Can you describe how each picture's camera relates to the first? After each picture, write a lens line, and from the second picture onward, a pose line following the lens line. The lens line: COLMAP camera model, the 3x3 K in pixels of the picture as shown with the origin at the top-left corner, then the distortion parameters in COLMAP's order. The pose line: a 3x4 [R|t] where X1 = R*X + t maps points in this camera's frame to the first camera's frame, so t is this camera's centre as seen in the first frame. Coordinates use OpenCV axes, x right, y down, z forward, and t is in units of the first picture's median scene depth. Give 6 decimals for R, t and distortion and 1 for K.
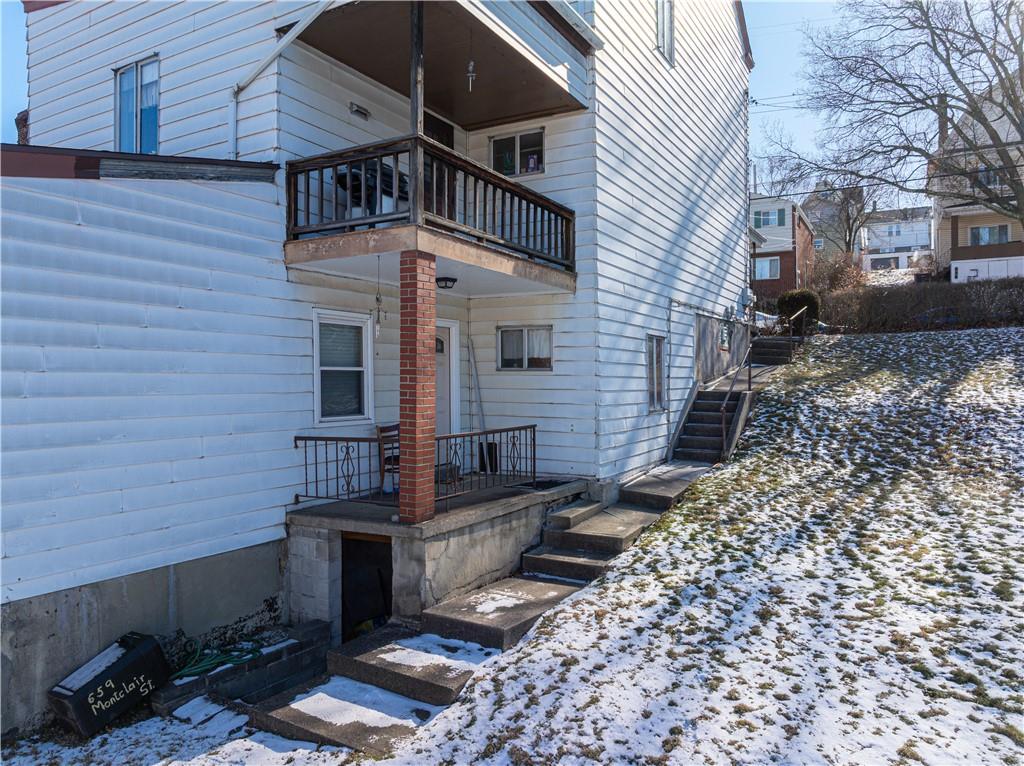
lens RADIAL K [[701.1, 0, 531.3], [0, 701.1, 381.2], [0, 0, 1]] dist [-0.034725, 0.002146]
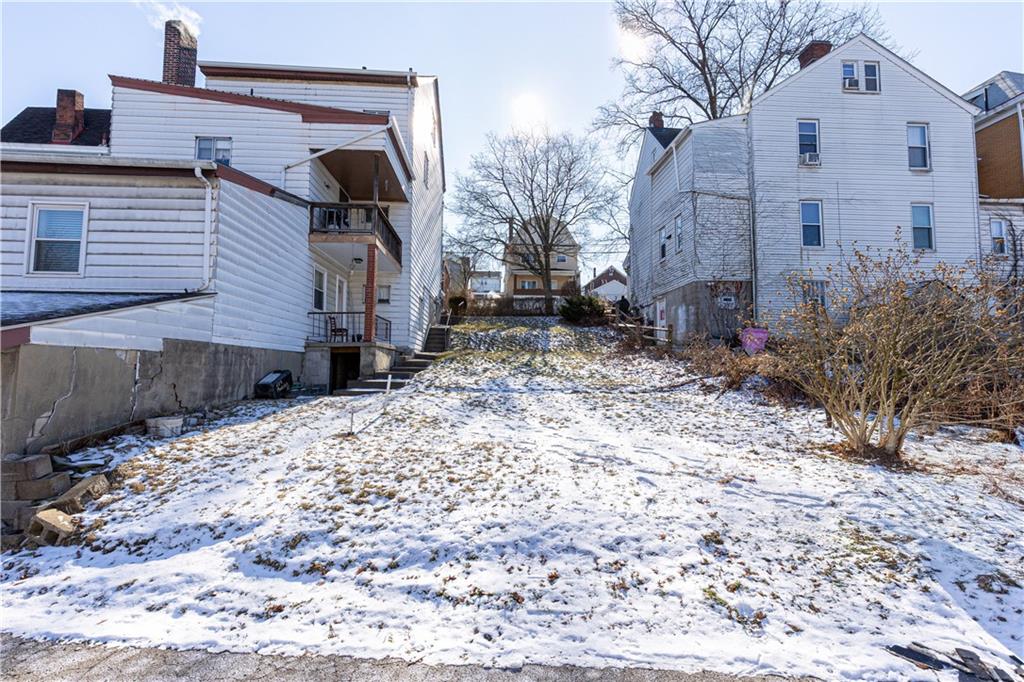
lens RADIAL K [[450.8, 0, 500.9], [0, 450.8, 348.6], [0, 0, 1]] dist [0.004252, 0.000226]
pose [[0.857618, 0.039975, 0.512731, -0.407121], [-0.013587, 0.998388, -0.055113, 0.205160], [-0.514108, 0.040299, 0.856778, -0.505238]]
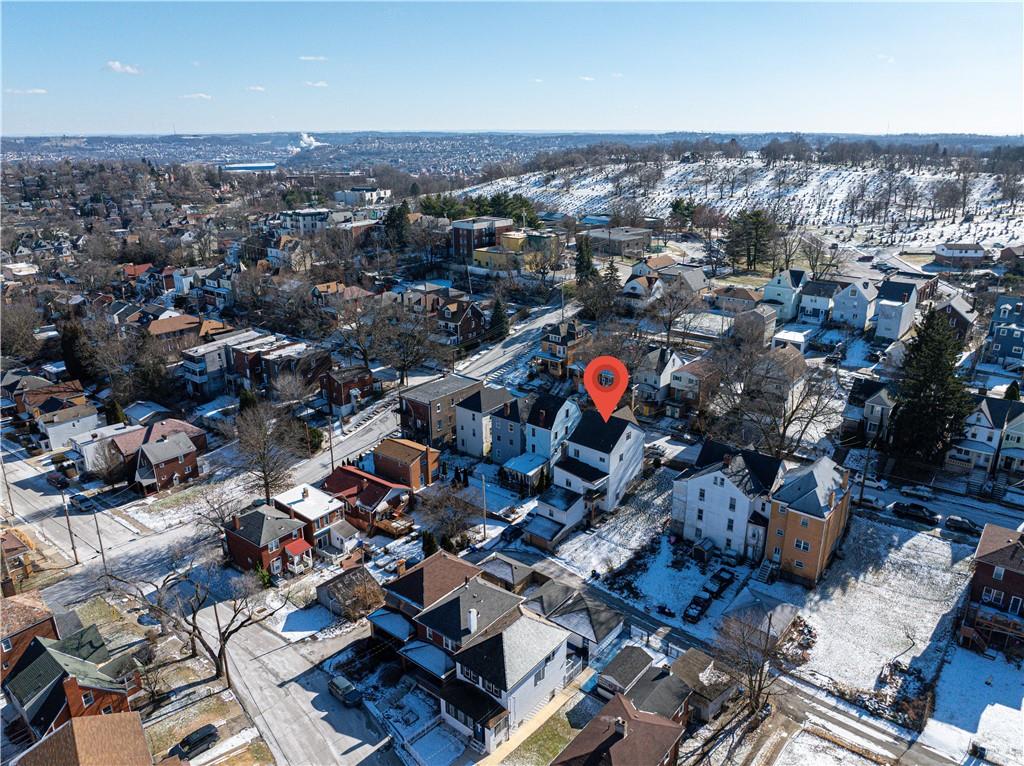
lens RADIAL K [[719.1, 0, 512.0], [0, 719.1, 383.0], [0, 0, 1]] dist [-0.030532, -0.000763]
pose [[0.982601, 0.062603, -0.174860, 0.410374], [0.001788, 0.938248, 0.345960, -5.028251], [0.185720, -0.340253, 0.921811, -8.002556]]
